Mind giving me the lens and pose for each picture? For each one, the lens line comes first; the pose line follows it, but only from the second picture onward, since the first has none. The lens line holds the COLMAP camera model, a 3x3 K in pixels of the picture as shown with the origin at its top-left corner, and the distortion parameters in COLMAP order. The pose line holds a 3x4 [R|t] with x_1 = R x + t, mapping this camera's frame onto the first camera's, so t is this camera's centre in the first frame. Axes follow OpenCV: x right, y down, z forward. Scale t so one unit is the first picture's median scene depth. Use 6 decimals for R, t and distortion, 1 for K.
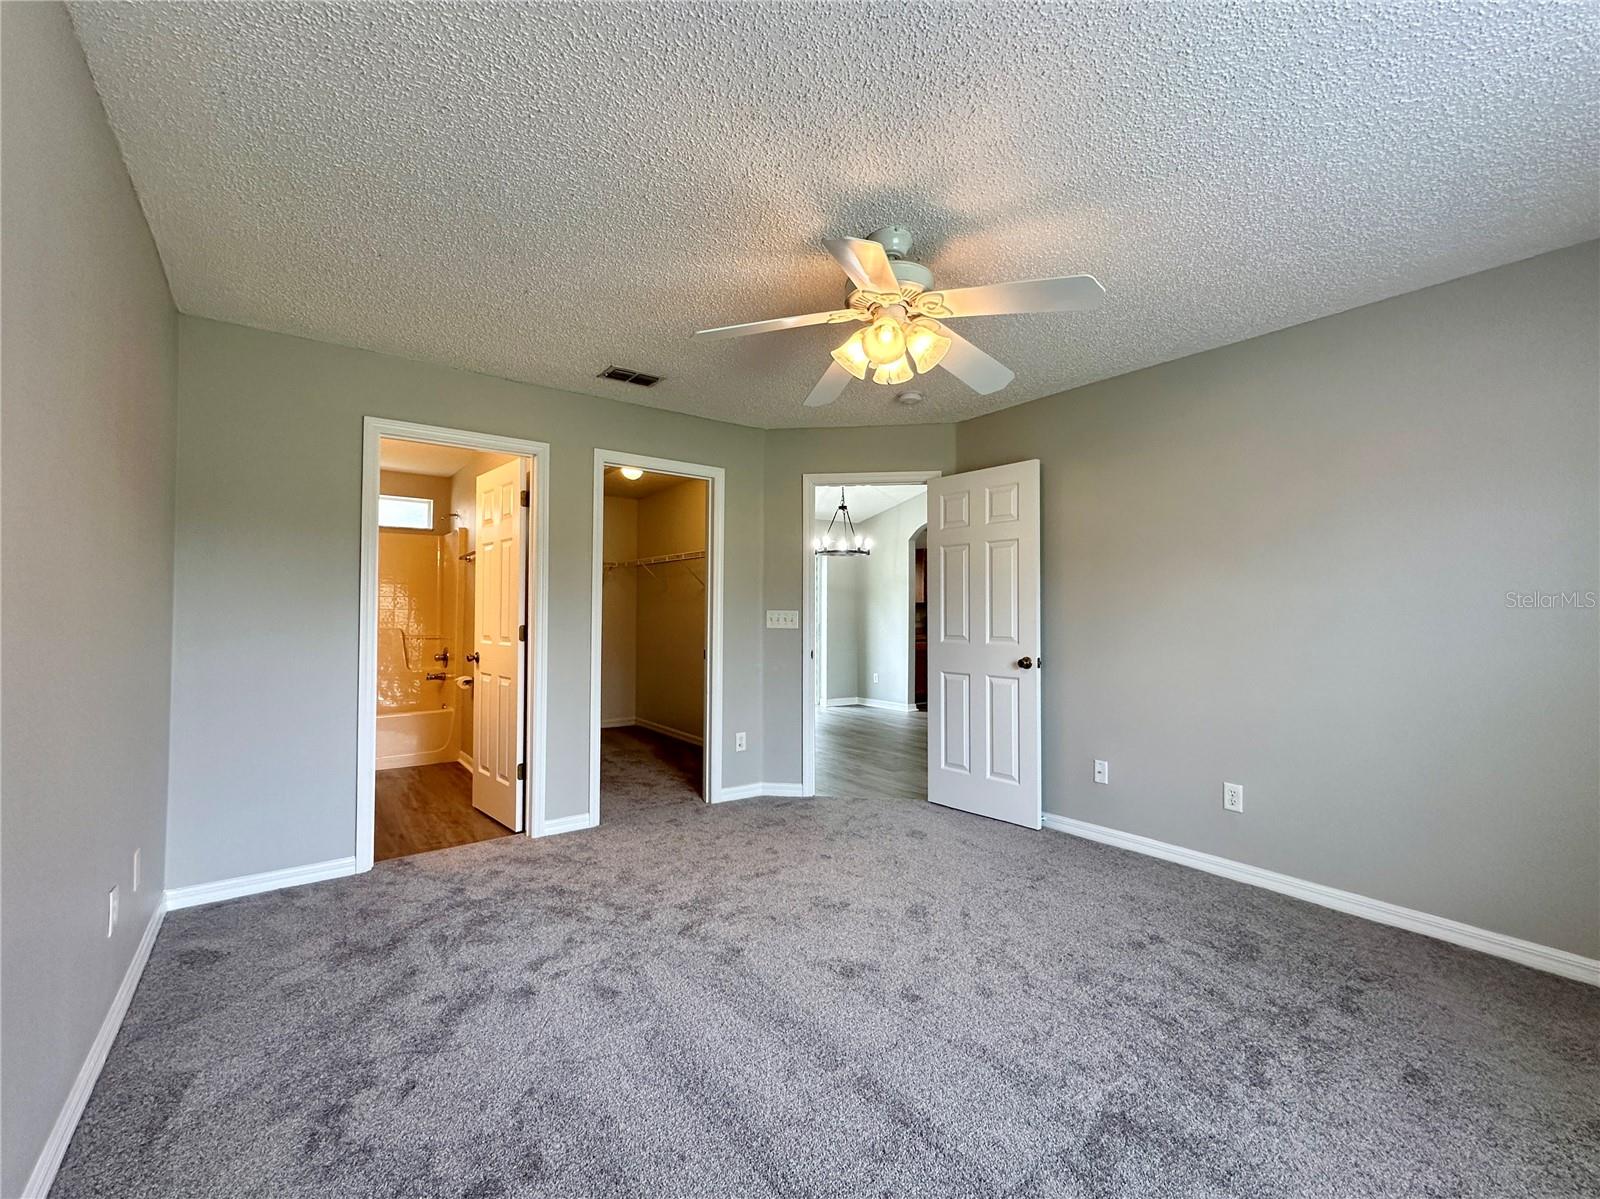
lens RADIAL K [[666.0, 0, 800.0], [0, 666.0, 599.5], [0, 0, 1]] dist [-0.001071, -0.000010]
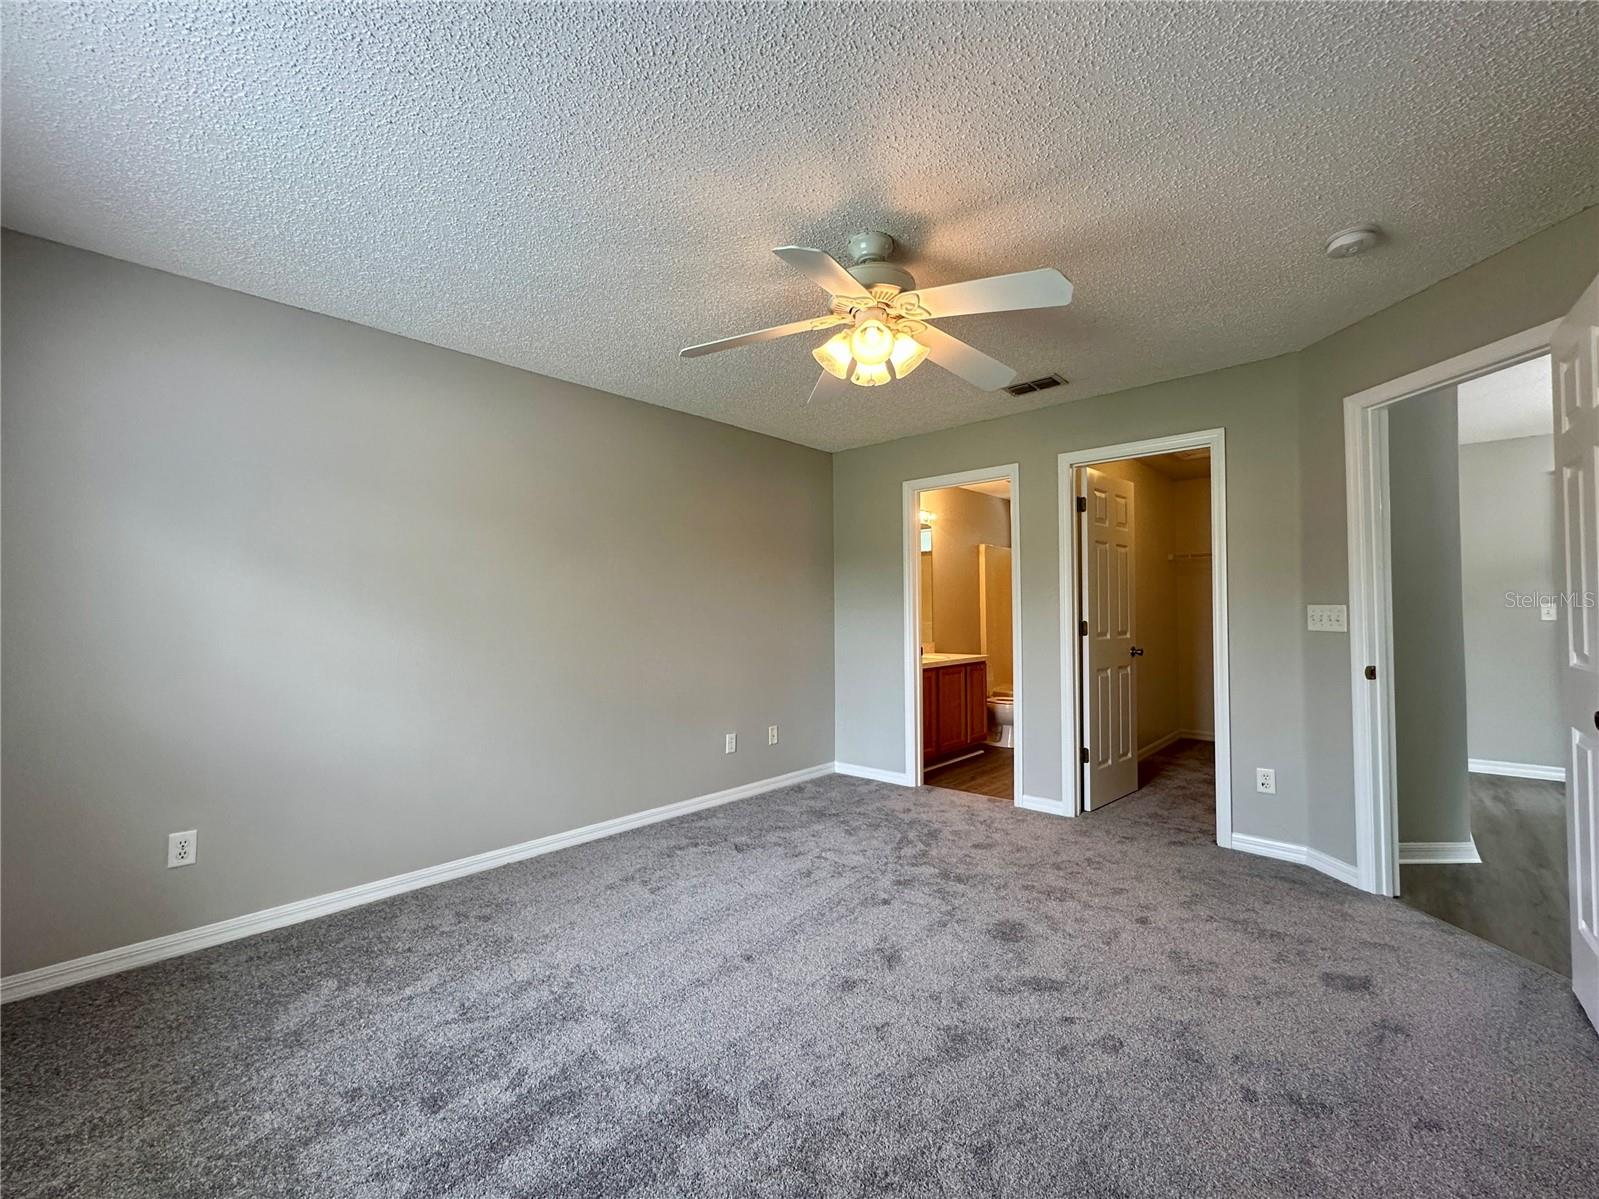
lens RADIAL K [[654.0, 0, 805.5], [0, 654.0, 598.3], [0, 0, 1]] dist [-0.010121, 0.000319]
pose [[0.201545, -0.030017, -0.979019, 0.675254], [0.024835, 0.999366, -0.025529, 0.017395], [0.979164, -0.019169, 0.202163, 0.438117]]
